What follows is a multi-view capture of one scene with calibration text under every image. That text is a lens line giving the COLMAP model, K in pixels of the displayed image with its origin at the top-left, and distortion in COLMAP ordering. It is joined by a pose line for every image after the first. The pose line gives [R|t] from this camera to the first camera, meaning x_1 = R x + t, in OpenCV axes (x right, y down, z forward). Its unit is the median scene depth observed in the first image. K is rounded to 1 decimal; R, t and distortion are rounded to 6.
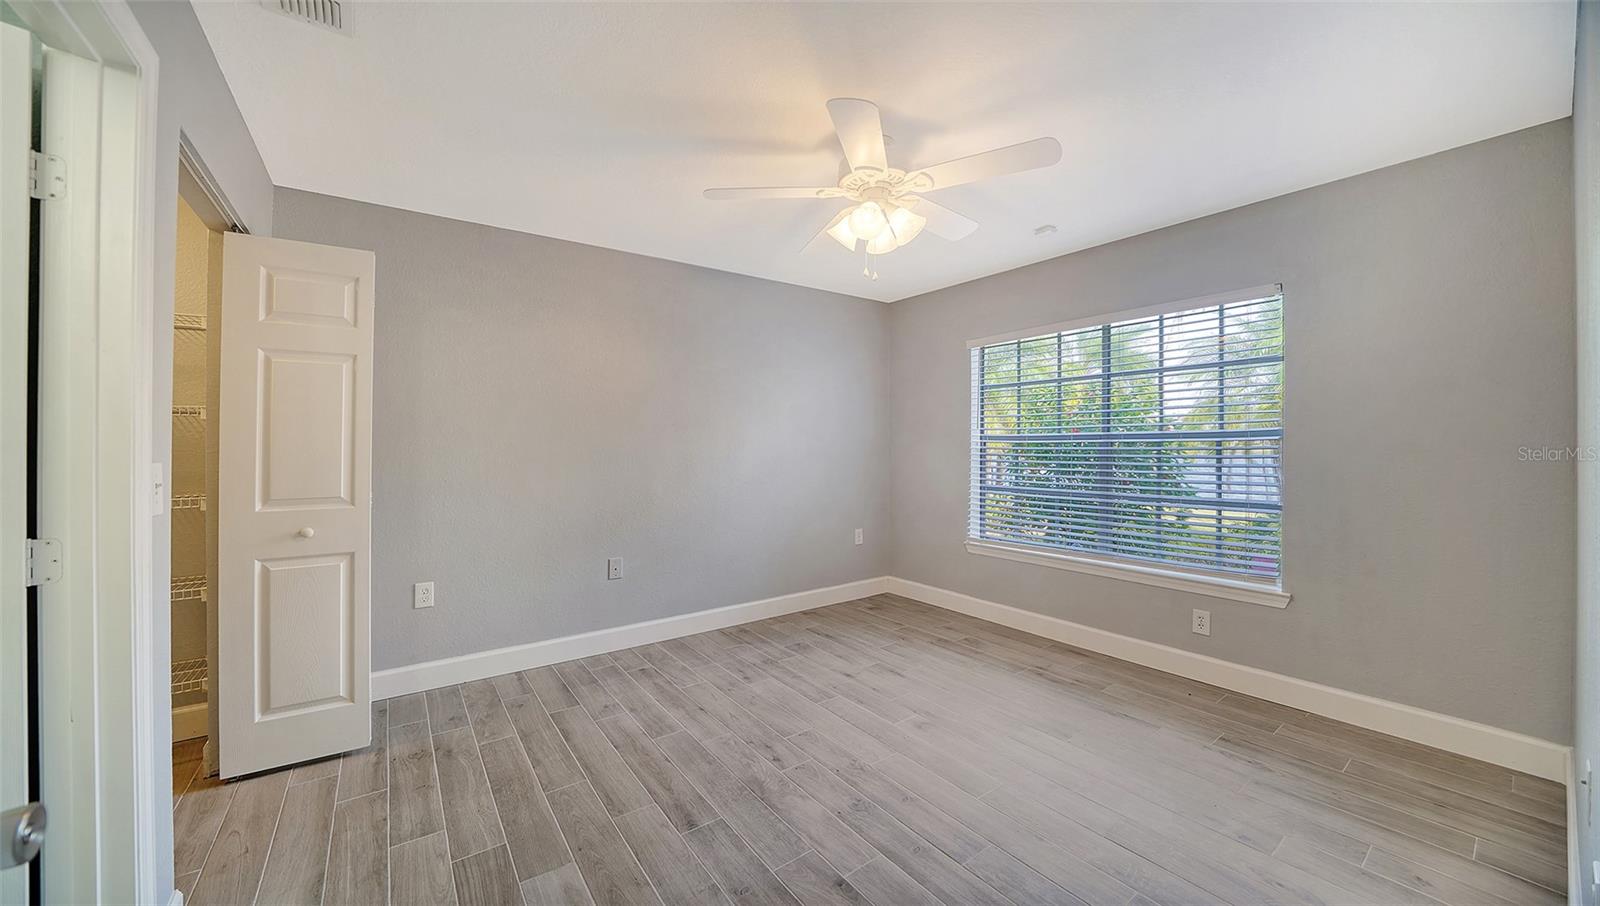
lens RADIAL K [[559.3, 0, 791.9], [0, 559.3, 452.9], [0, 0, 1]] dist [-0.015841, 0.000157]
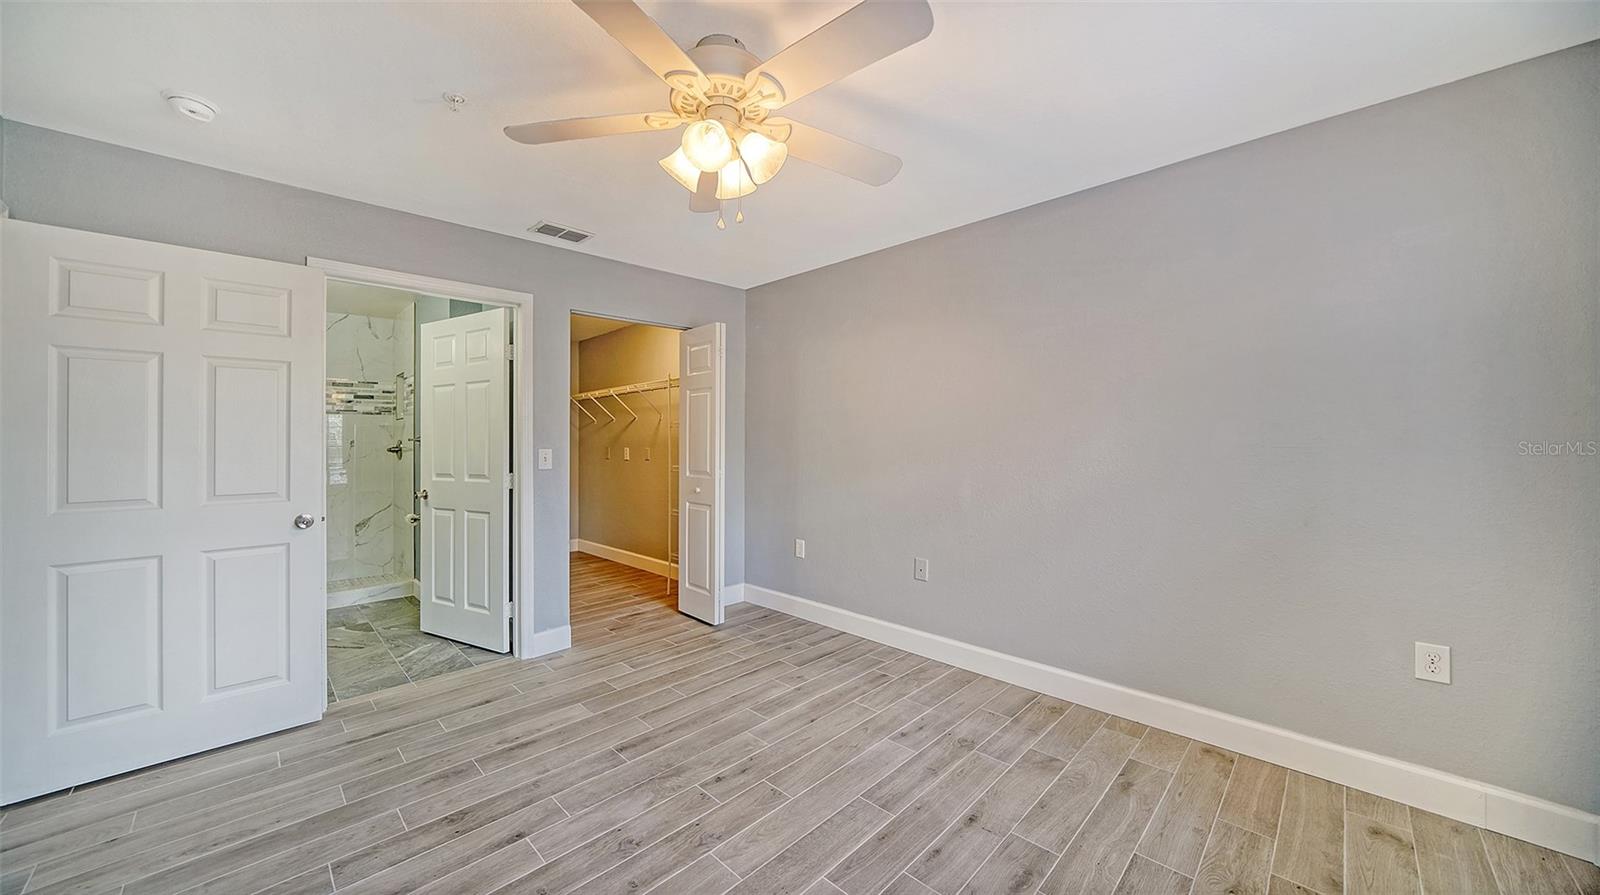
lens RADIAL K [[555.0, 0, 795.0], [0, 555.0, 442.7], [0, 0, 1]] dist [-0.006077, 0.000200]
pose [[0.164320, 0.007076, -0.986382, 0.826863], [-0.004810, 0.999968, 0.006373, -0.023886], [0.986395, 0.003697, 0.164349, 0.877026]]
